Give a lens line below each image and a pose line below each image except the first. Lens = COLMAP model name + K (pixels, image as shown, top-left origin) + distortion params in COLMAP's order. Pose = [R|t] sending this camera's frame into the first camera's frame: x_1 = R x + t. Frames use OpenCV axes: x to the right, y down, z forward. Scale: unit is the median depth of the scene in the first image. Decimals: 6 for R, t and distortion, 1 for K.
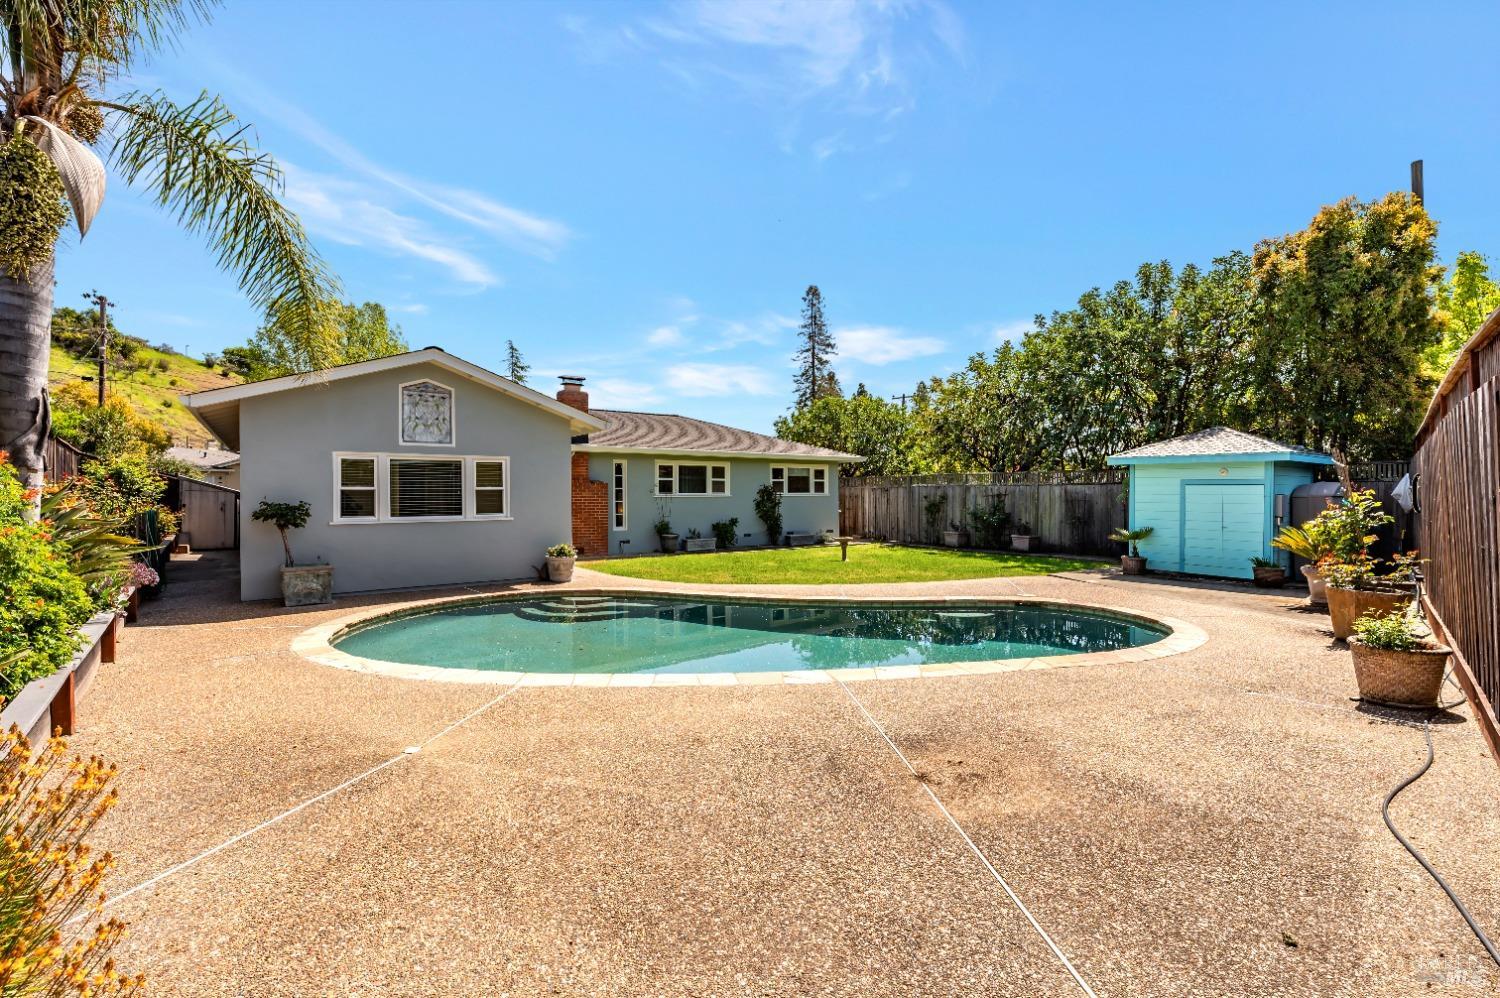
lens RADIAL K [[628.4, 0, 753.8], [0, 628.4, 510.3], [0, 0, 1]] dist [0.002295, -0.000513]
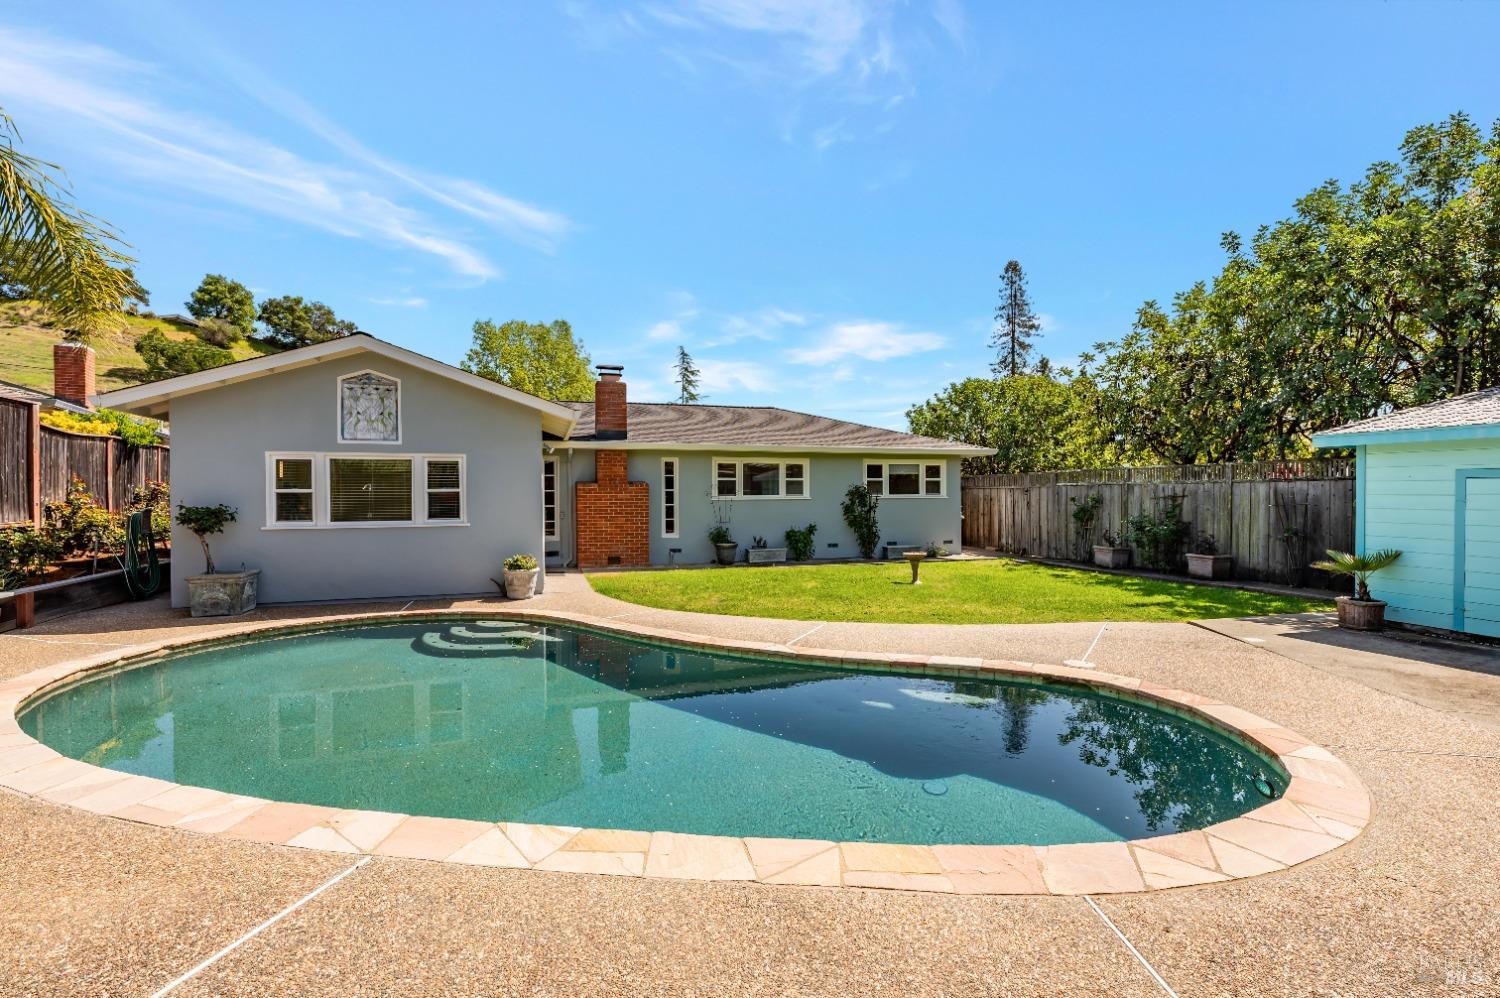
lens RADIAL K [[628.4, 0, 781.6], [0, 628.4, 510.3], [0, 0, 1]] dist [0.002295, -0.000513]
pose [[0.951277, 0.004757, -0.308301, 0.204748], [-0.006054, 0.999976, -0.003249, -0.004488], [0.308278, 0.004957, 0.951283, 0.201758]]
